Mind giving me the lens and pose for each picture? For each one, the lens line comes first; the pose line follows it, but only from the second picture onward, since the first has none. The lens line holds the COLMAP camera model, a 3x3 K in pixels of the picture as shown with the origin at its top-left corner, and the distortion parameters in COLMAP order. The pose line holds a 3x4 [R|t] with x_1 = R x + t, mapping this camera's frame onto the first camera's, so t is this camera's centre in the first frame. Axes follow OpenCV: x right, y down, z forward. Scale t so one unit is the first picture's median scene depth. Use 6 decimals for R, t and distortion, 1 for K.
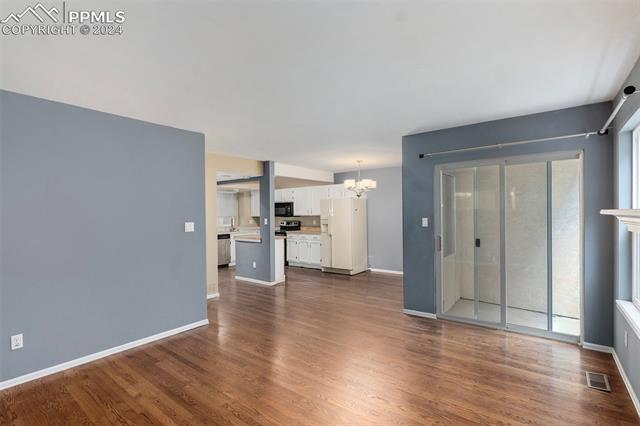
lens RADIAL K [[299.1, 0, 323.4], [0, 299.1, 215.8], [0, 0, 1]] dist [-0.002495, -0.000075]
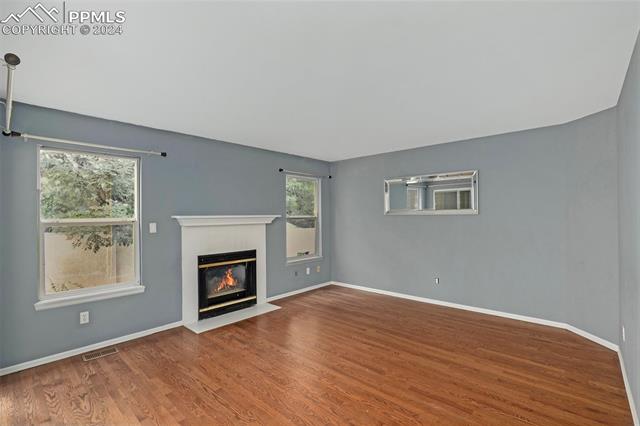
lens RADIAL K [[299.1, 0, 323.4], [0, 299.1, 215.8], [0, 0, 1]] dist [-0.002495, -0.000075]
pose [[-0.996742, 0.022101, 0.077574, -0.097473], [0.022677, 0.999721, 0.006555, -0.003422], [-0.077407, 0.008293, -0.996965, 1.986168]]
